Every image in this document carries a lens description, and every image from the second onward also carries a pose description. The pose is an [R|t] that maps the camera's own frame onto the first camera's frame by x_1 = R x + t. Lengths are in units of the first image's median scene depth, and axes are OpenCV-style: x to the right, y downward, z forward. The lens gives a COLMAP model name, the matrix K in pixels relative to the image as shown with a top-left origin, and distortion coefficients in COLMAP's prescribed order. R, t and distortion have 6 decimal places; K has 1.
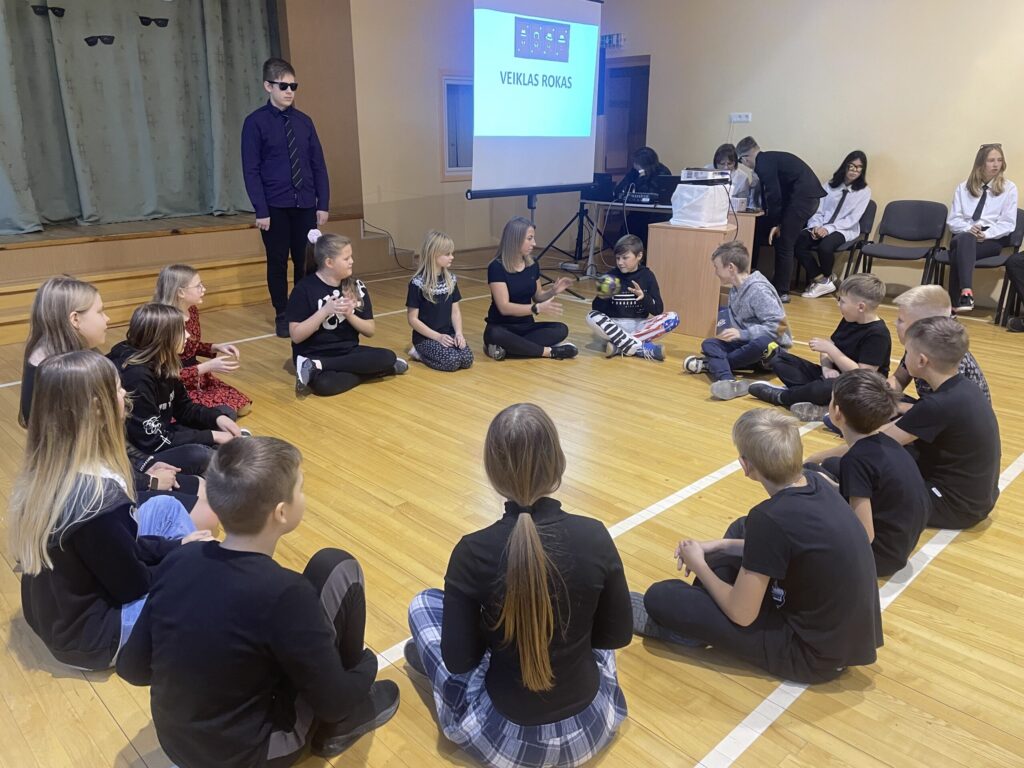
lens RADIAL K [[771.5, 0, 519.6], [0, 771.5, 373.8], [0, 0, 1]] dist [0.112948, -0.144374]
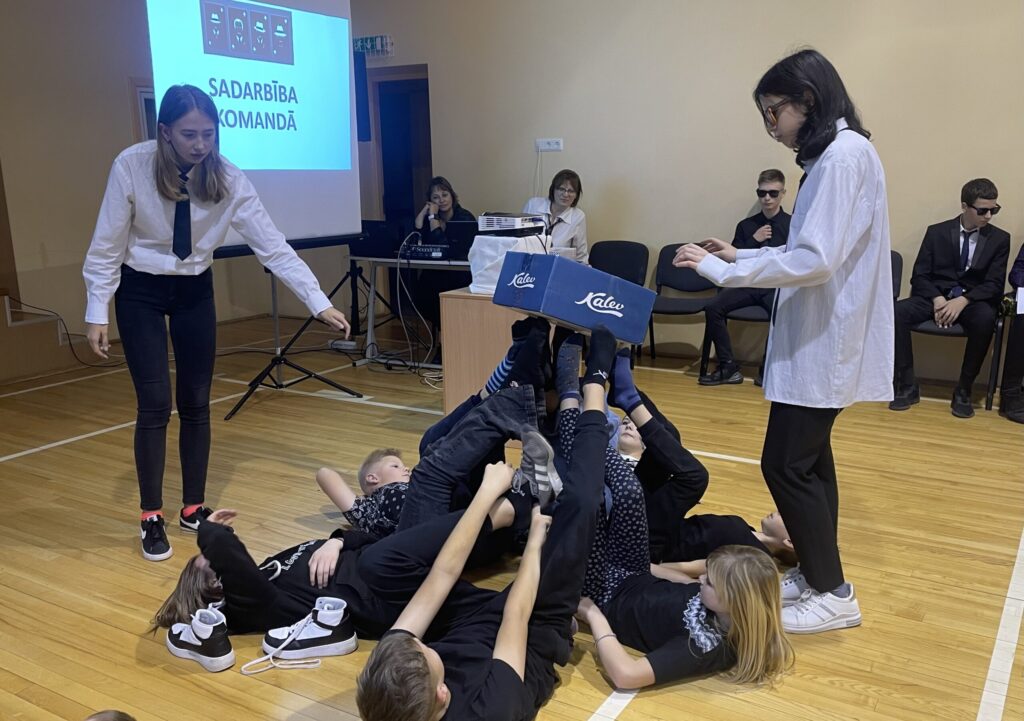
lens RADIAL K [[920.0, 0, 541.0], [0, 920.0, 358.9], [0, 0, 1]] dist [0.075817, -0.002685]
pose [[0.968413, -0.068351, 0.239803, 0.043544], [0.089561, 0.992869, -0.078681, -0.050708], [-0.232714, 0.097673, 0.967628, 0.154410]]
